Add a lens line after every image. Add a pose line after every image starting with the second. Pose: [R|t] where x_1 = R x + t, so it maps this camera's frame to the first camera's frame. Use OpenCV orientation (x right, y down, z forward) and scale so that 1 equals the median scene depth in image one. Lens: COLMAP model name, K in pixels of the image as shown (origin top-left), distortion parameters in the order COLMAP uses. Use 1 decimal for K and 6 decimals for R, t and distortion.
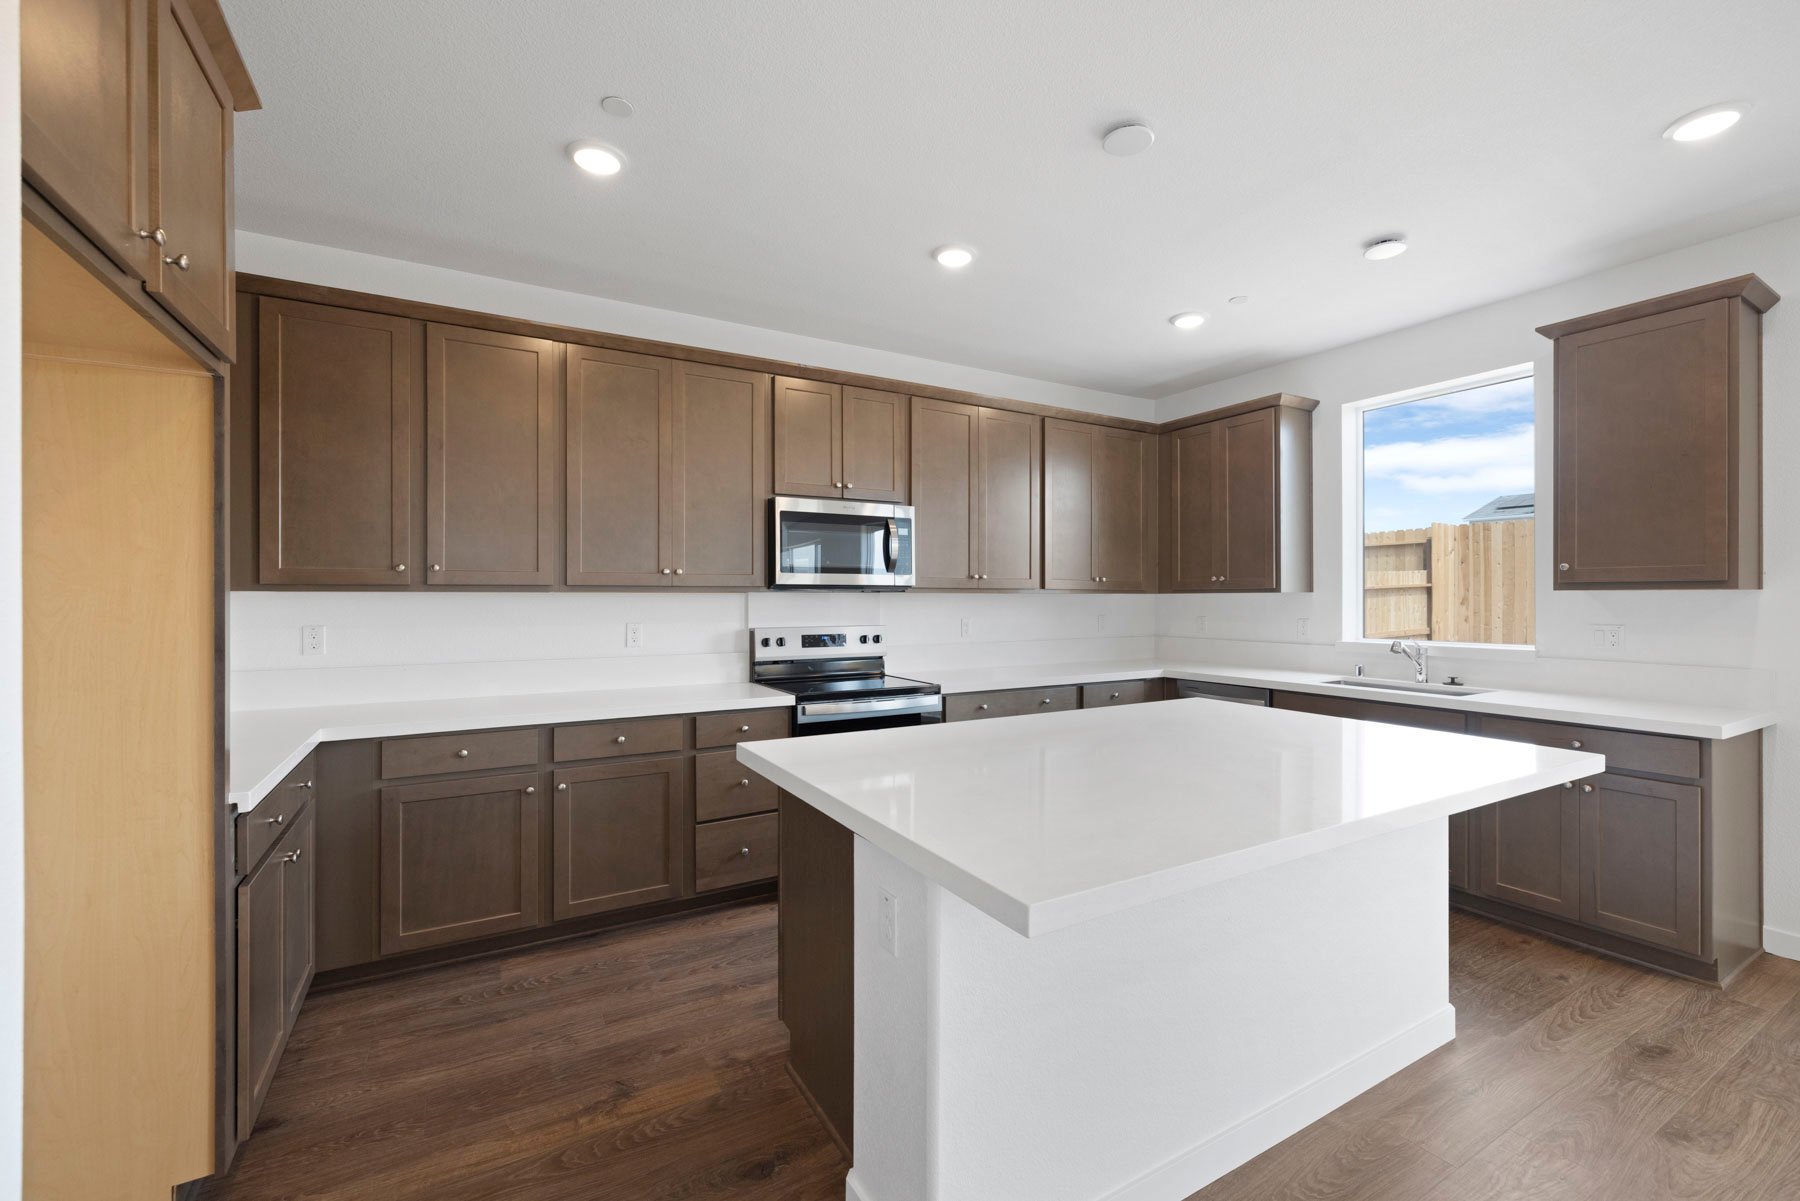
lens RADIAL K [[755.3, 0, 905.4], [0, 755.3, 593.4], [0, 0, 1]] dist [0.000390, 0.000768]
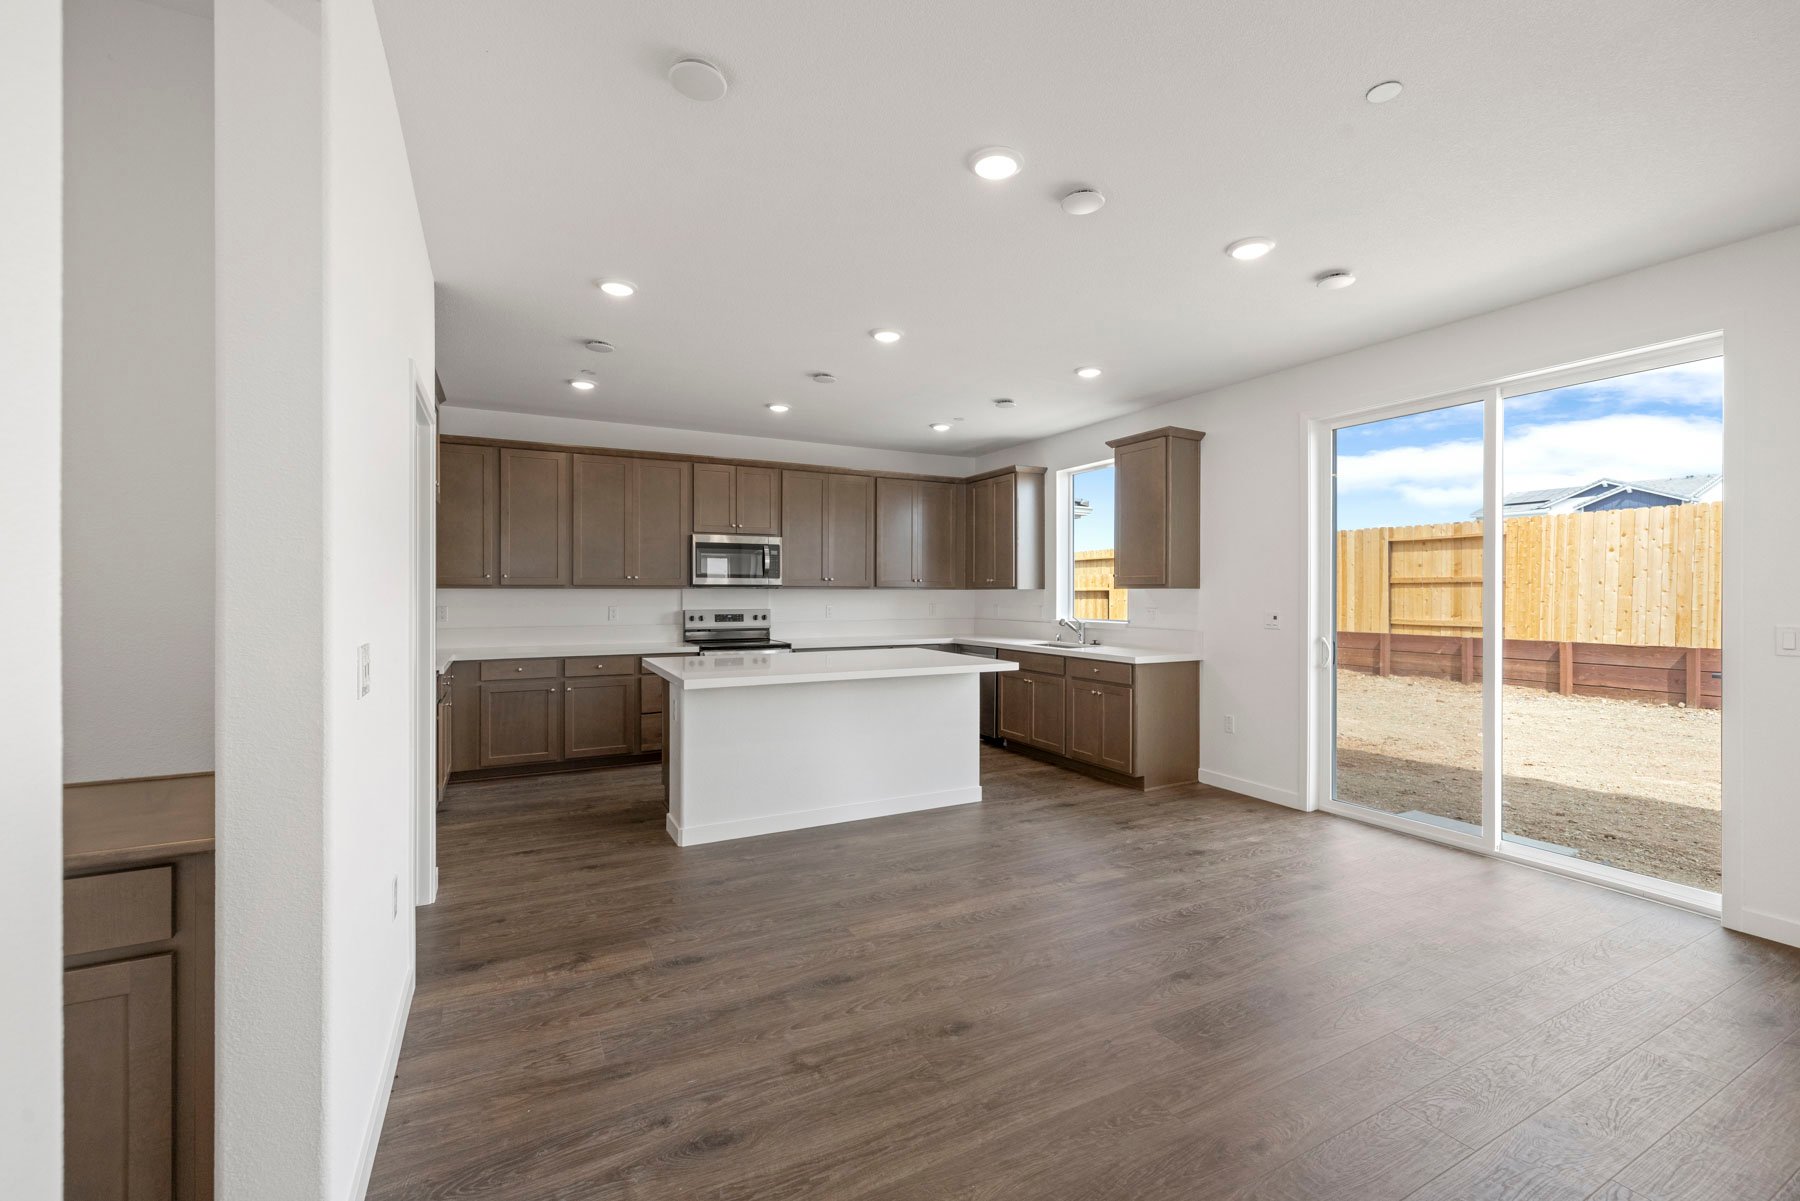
lens RADIAL K [[755.3, 0, 905.4], [0, 755.3, 593.4], [0, 0, 1]] dist [0.000390, 0.000768]
pose [[0.999083, 0.001810, -0.042766, 0.372038], [-0.001500, 0.999972, 0.007287, -0.004283], [0.042778, -0.007216, 0.999059, -0.681075]]
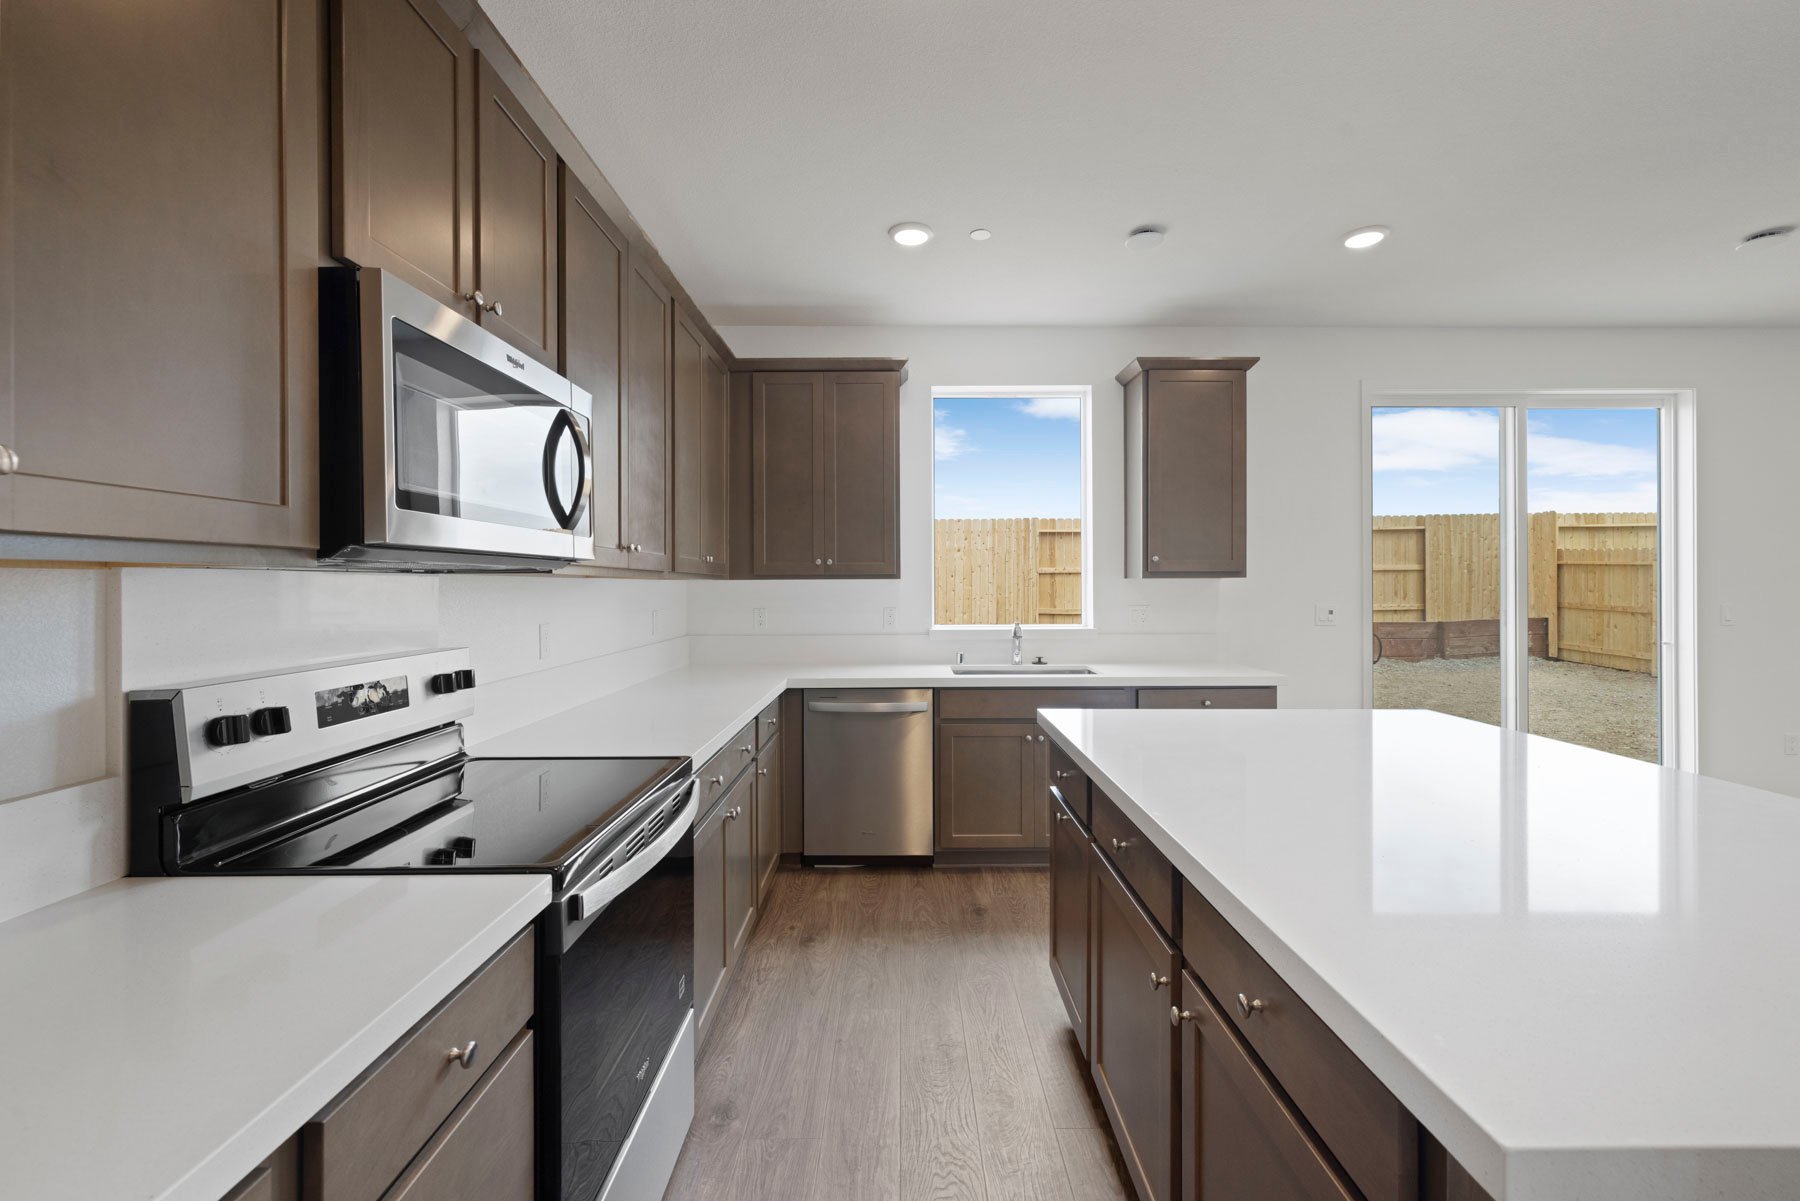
lens RADIAL K [[757.6, 0, 901.7], [0, 757.6, 568.5], [0, 0, 1]] dist [0.000075, 0.000178]
pose [[0.498629, 0.017055, 0.866648, -0.322058], [-0.000161, 0.999808, -0.019583, 0.004668], [-0.866816, 0.009626, 0.498536, 0.618062]]
